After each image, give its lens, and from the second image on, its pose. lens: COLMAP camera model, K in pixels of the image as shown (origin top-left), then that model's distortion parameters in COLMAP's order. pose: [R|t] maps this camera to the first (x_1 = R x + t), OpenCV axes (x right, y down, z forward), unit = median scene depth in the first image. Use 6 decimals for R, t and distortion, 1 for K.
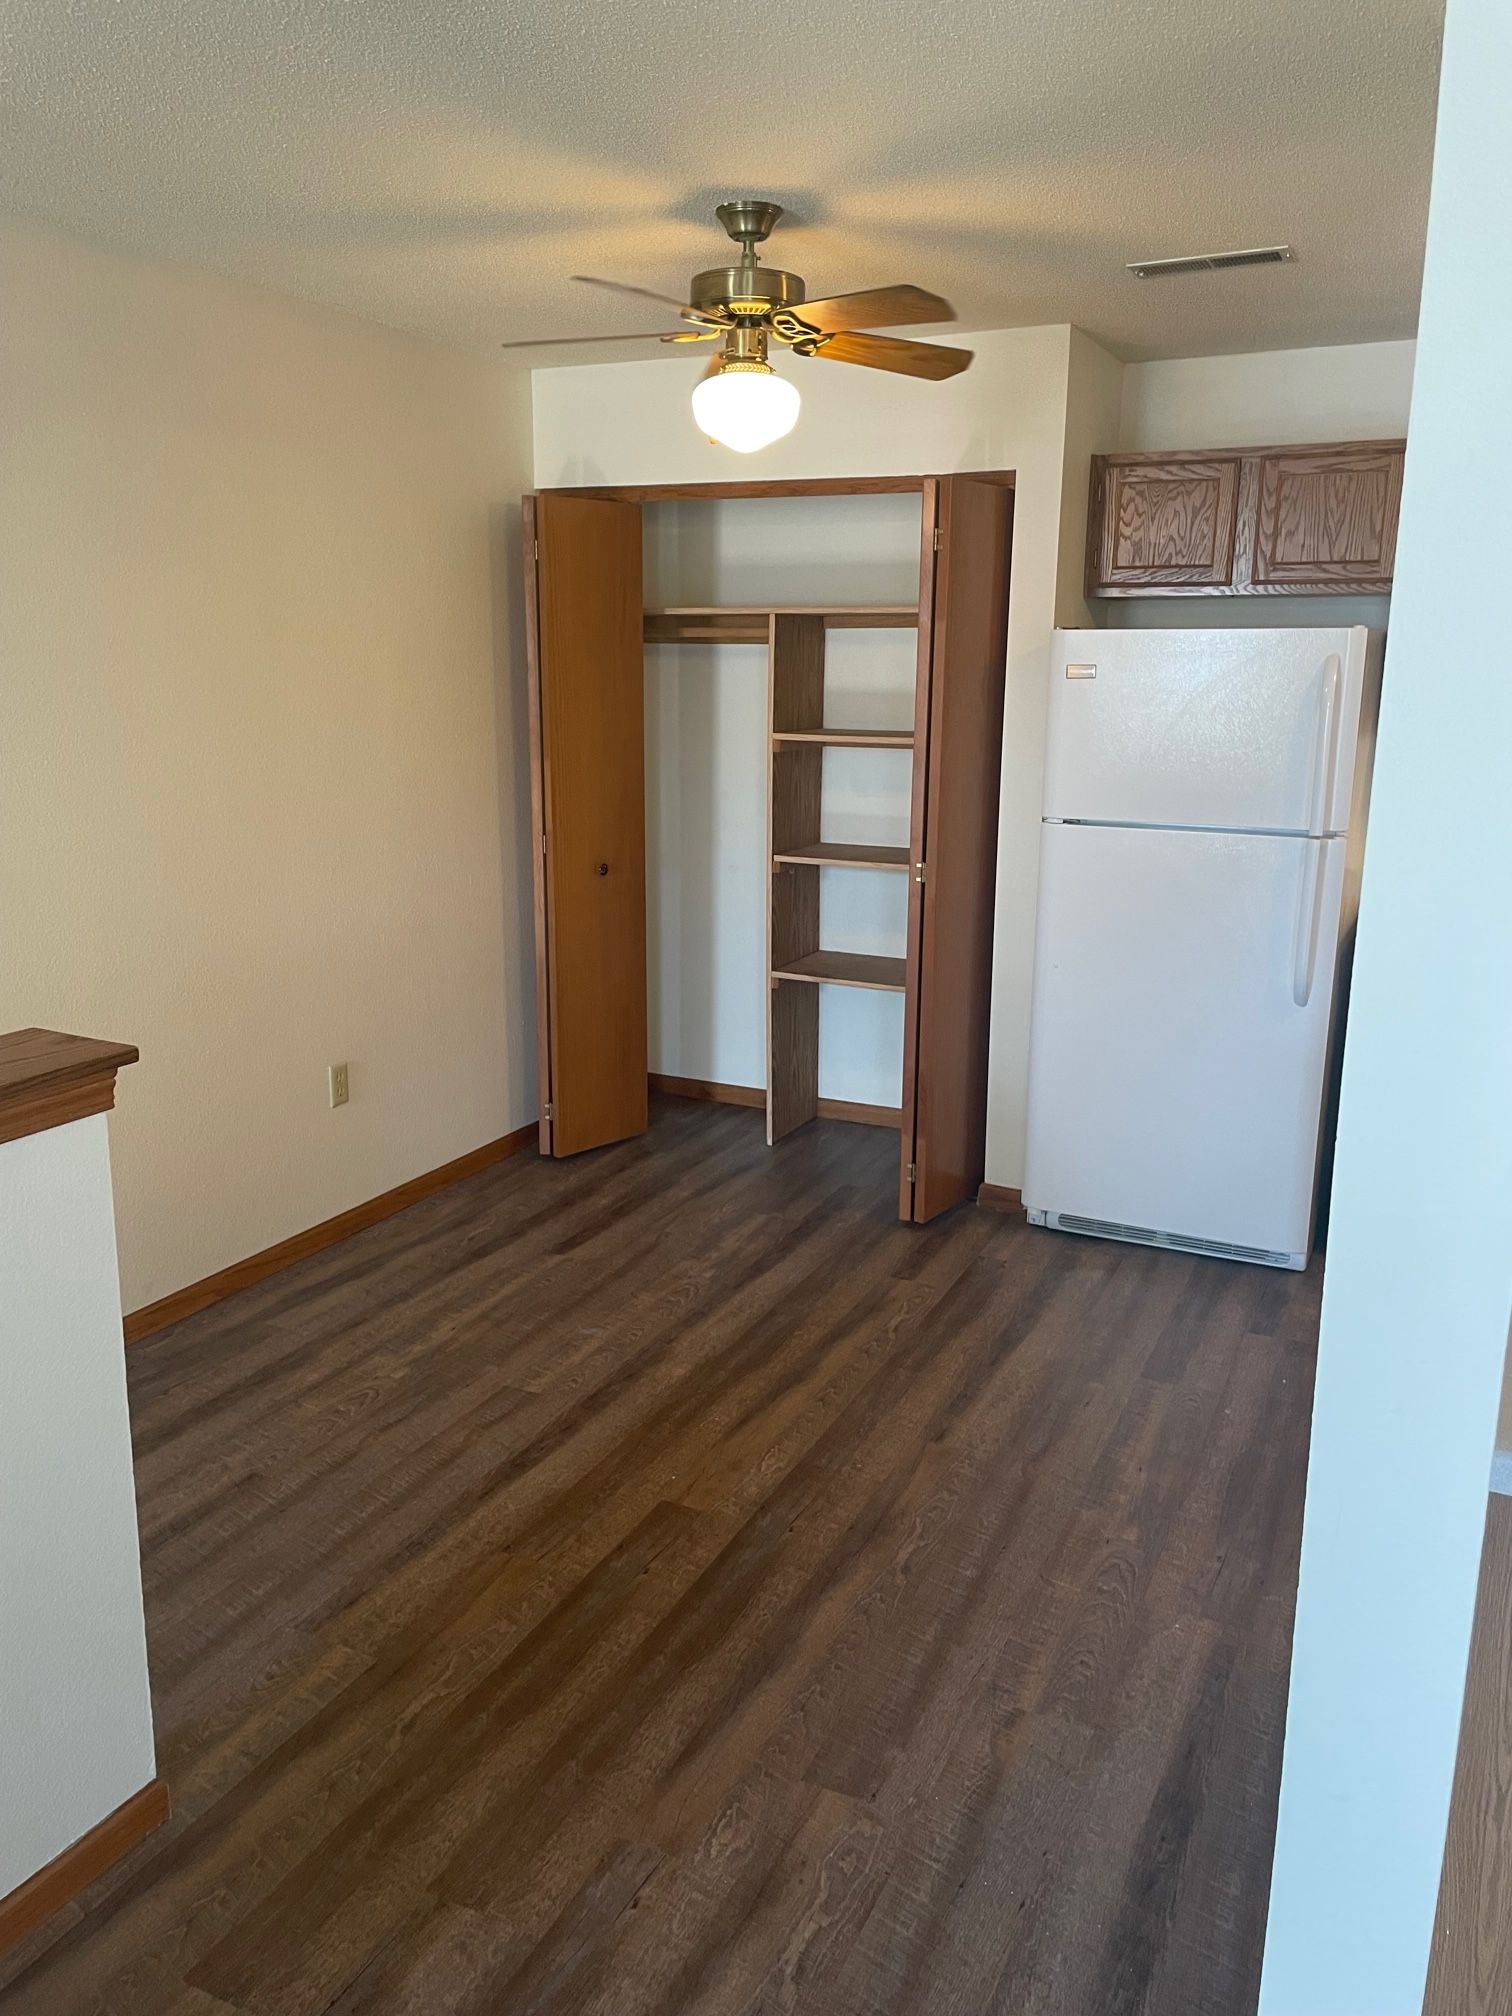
lens RADIAL K [[1510.9, 0, 753.6], [0, 1510.9, 1001.4], [0, 0, 1]] dist [0.085336, -0.108018]
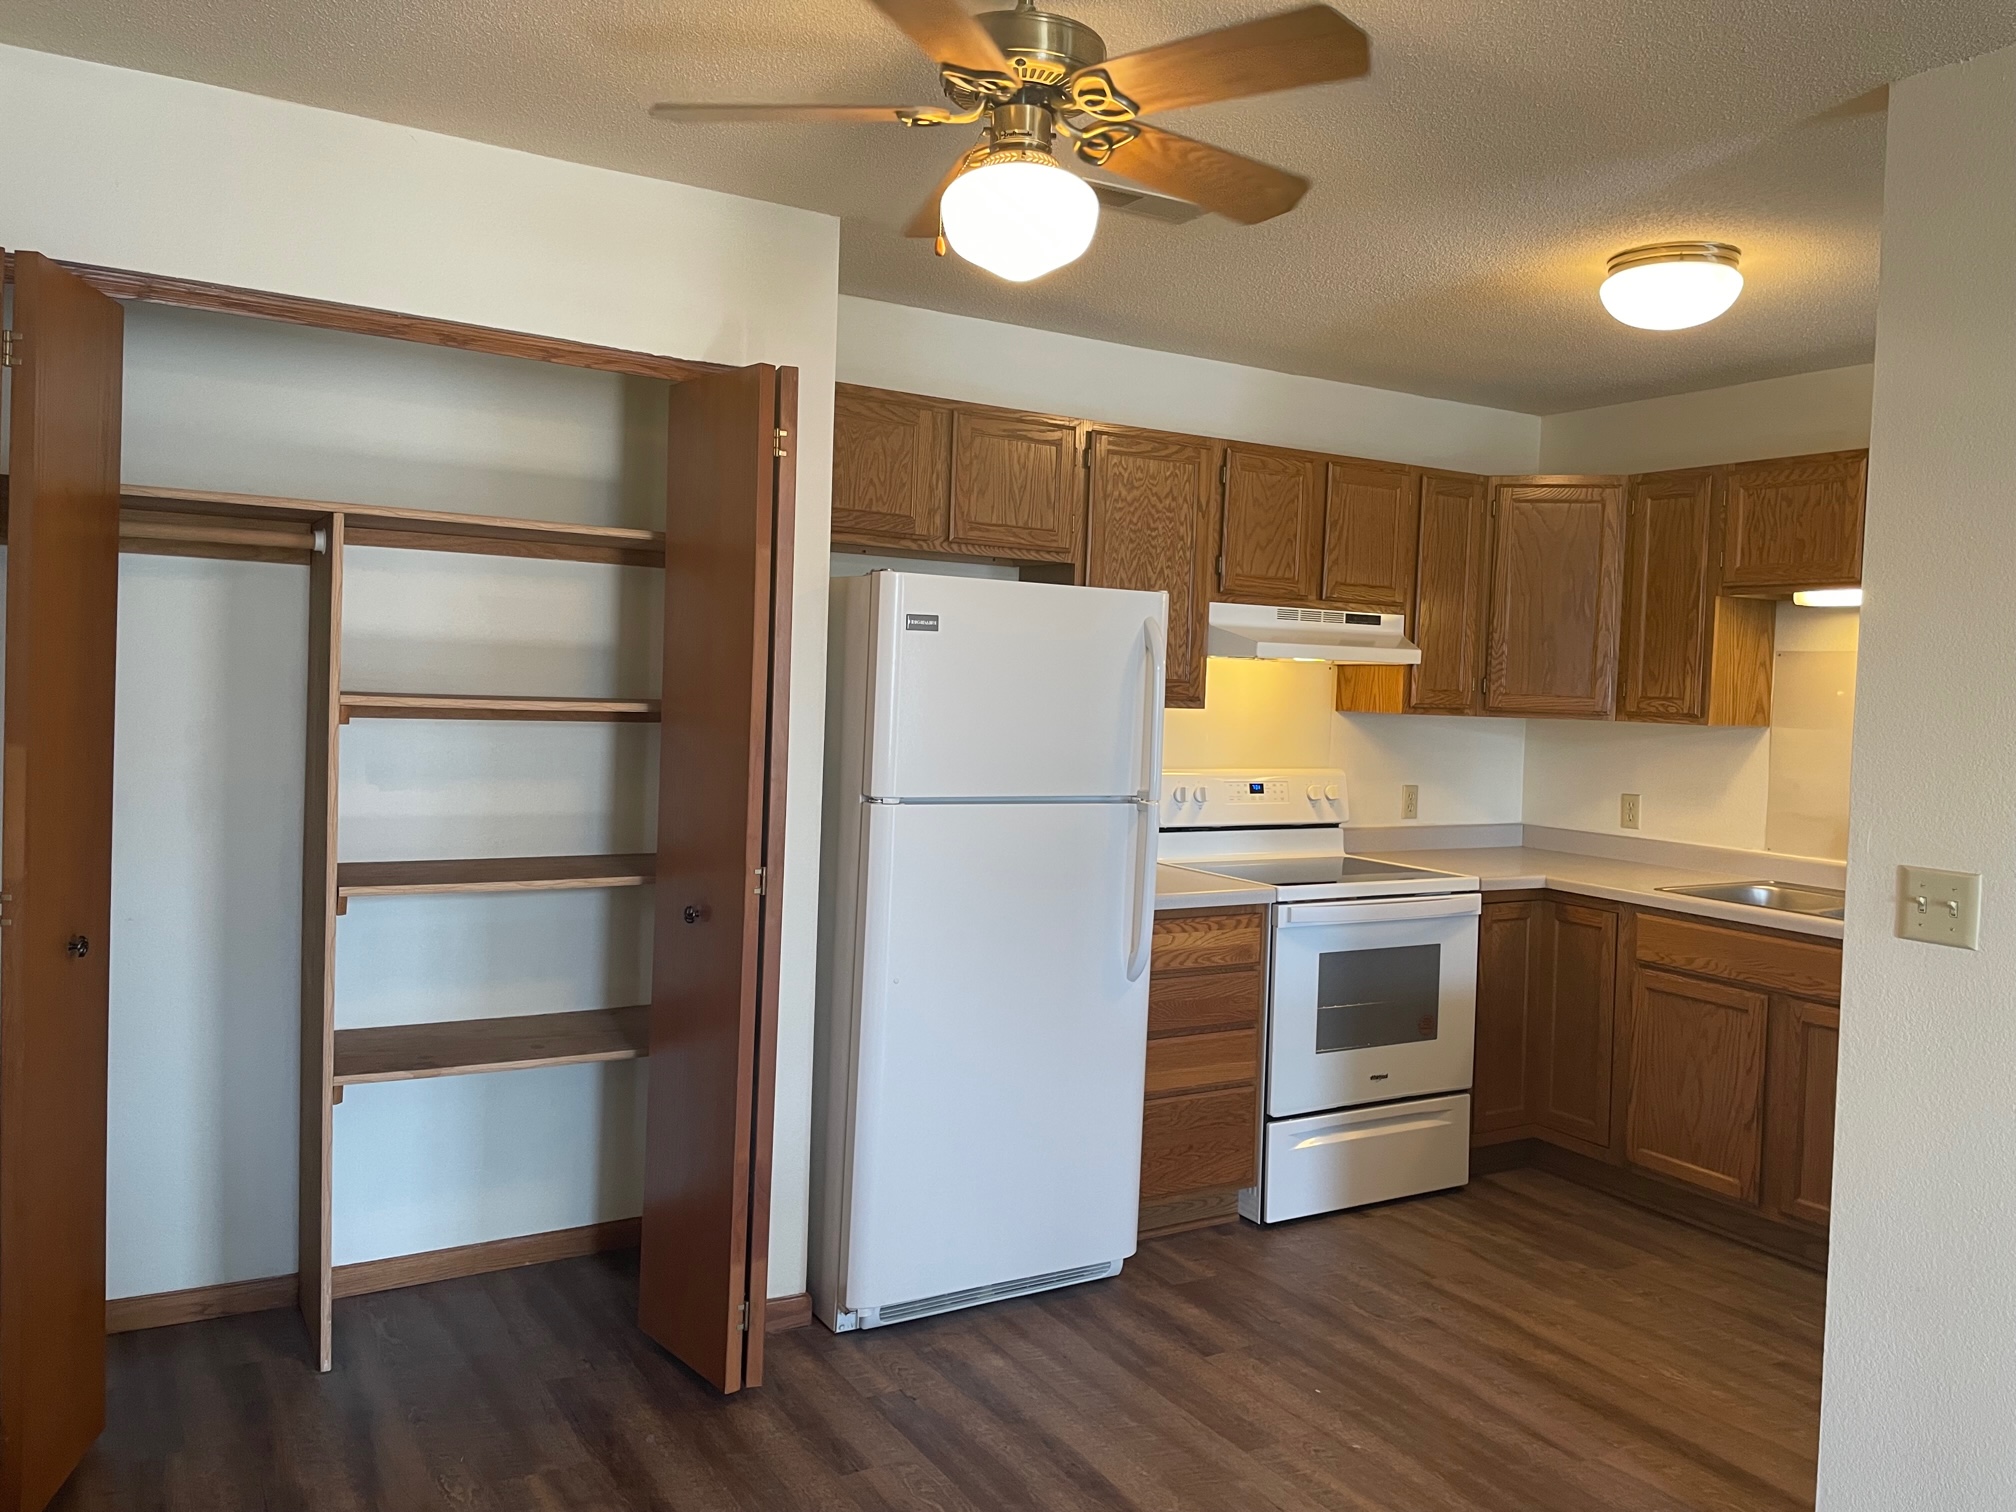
lens RADIAL K [[1510.9, 0, 1033.4], [0, 1510.9, 736.4], [0, 0, 1]] dist [0.085336, -0.108018]
pose [[0.540961, -0.017935, 0.840857, -0.449134], [0.153256, 0.985136, -0.077584, -0.081499], [-0.826967, 0.170837, 0.535669, 0.516061]]
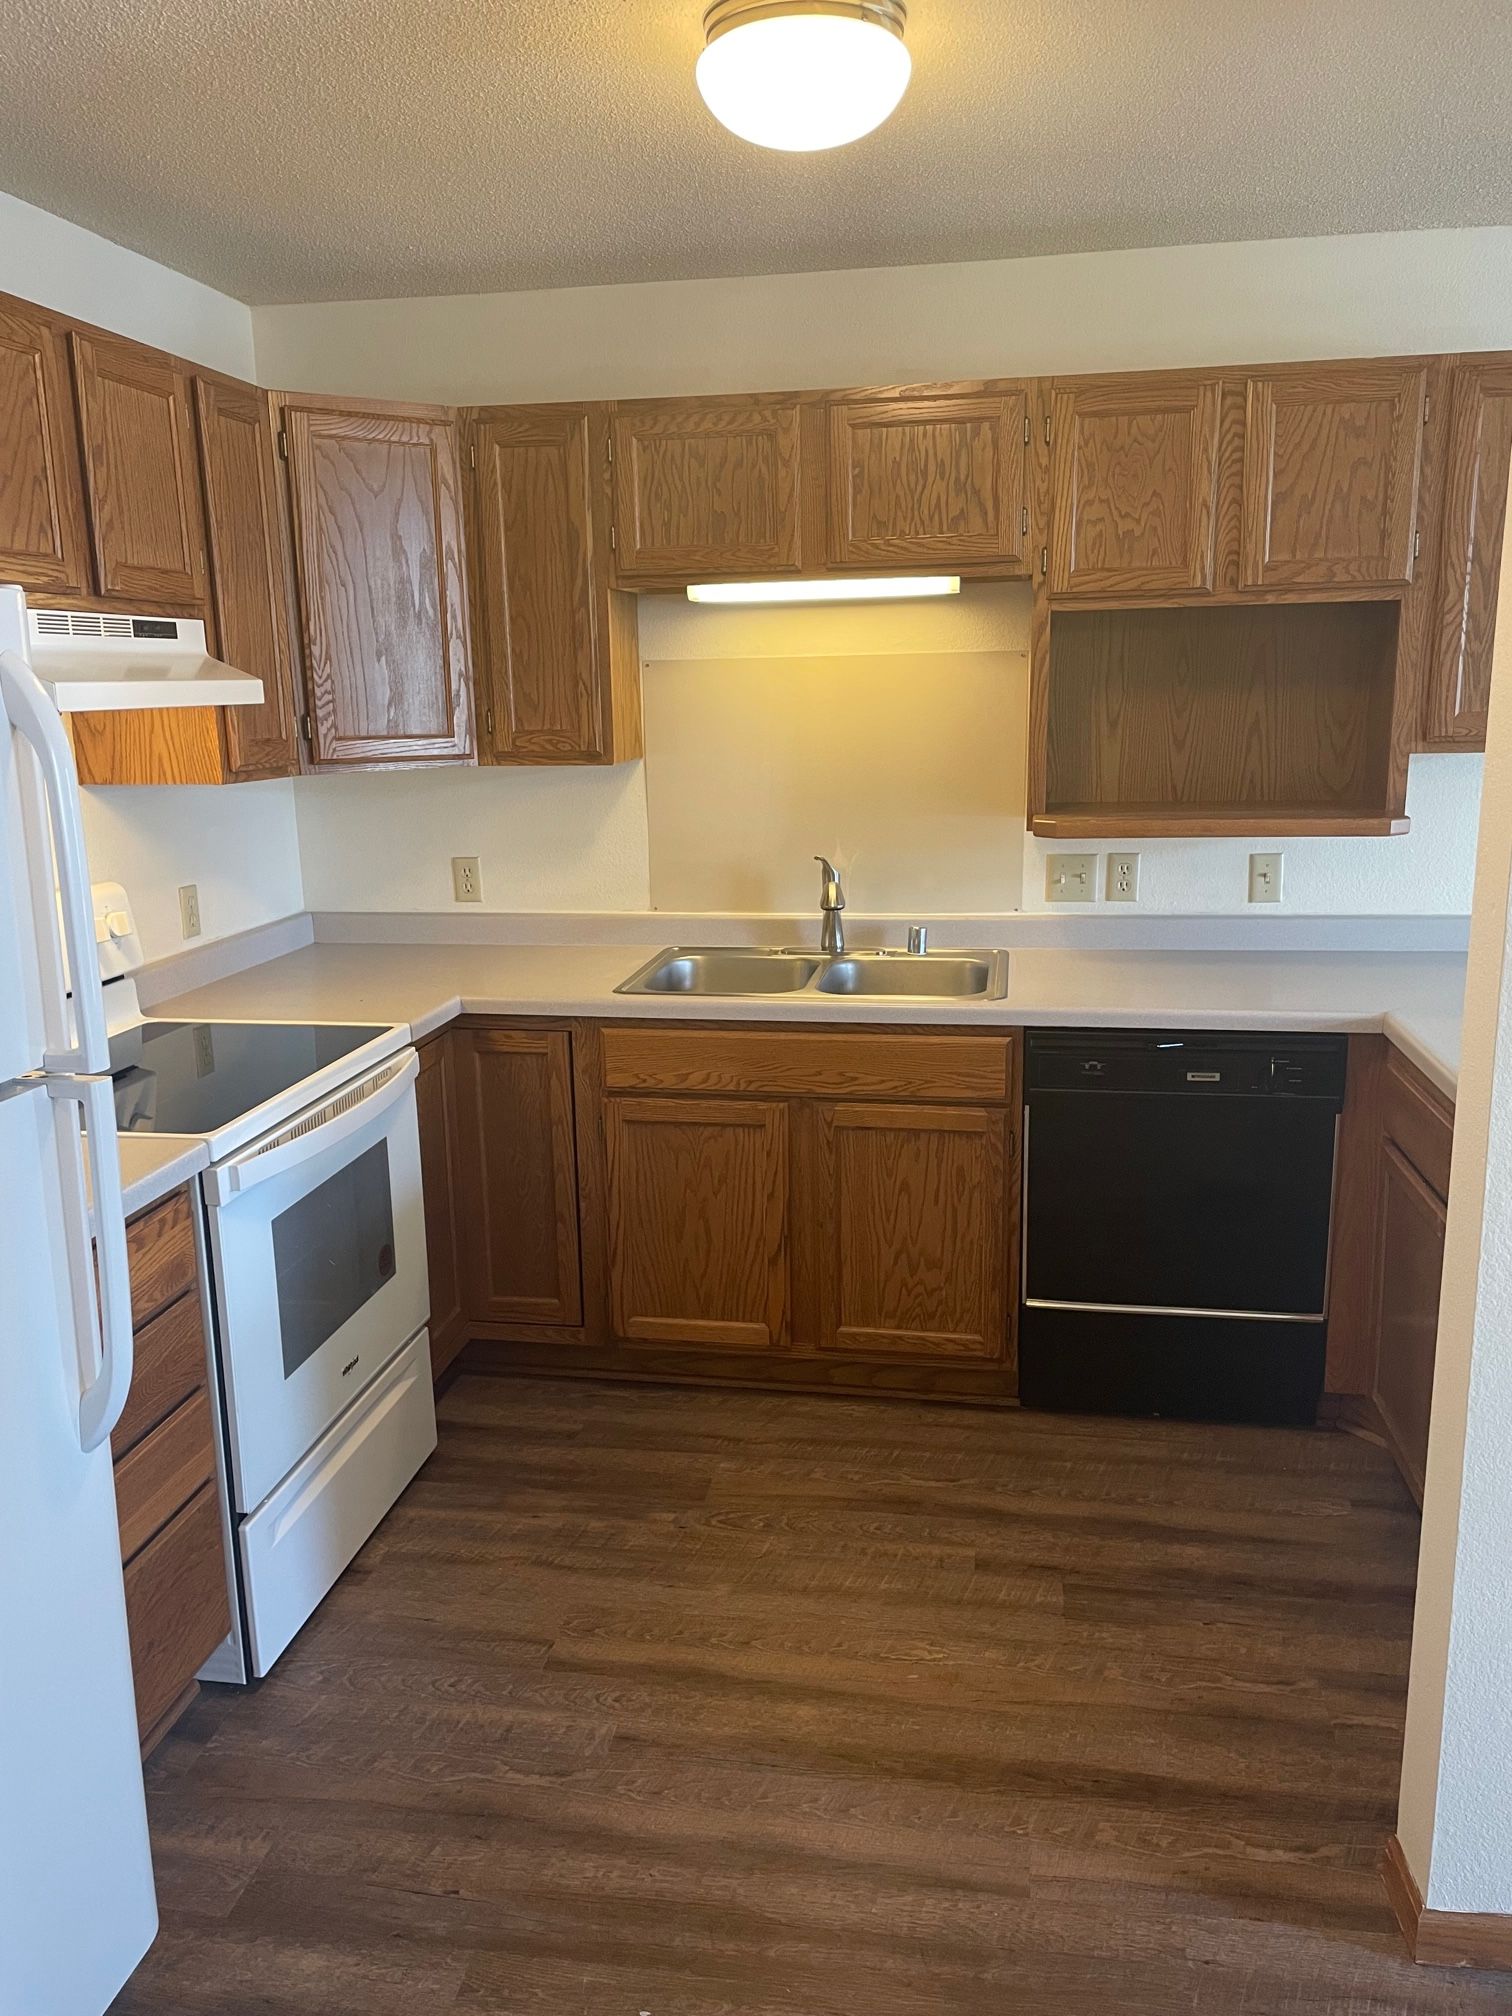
lens RADIAL K [[1510.9, 0, 740.1], [0, 1510.9, 1014.8], [0, 0, 1]] dist [0.085336, -0.108018]
pose [[-0.274307, -0.209404, 0.938566, -0.078053], [0.228674, 0.933803, 0.275174, -0.190677], [-0.934058, 0.290108, -0.208263, 0.867832]]
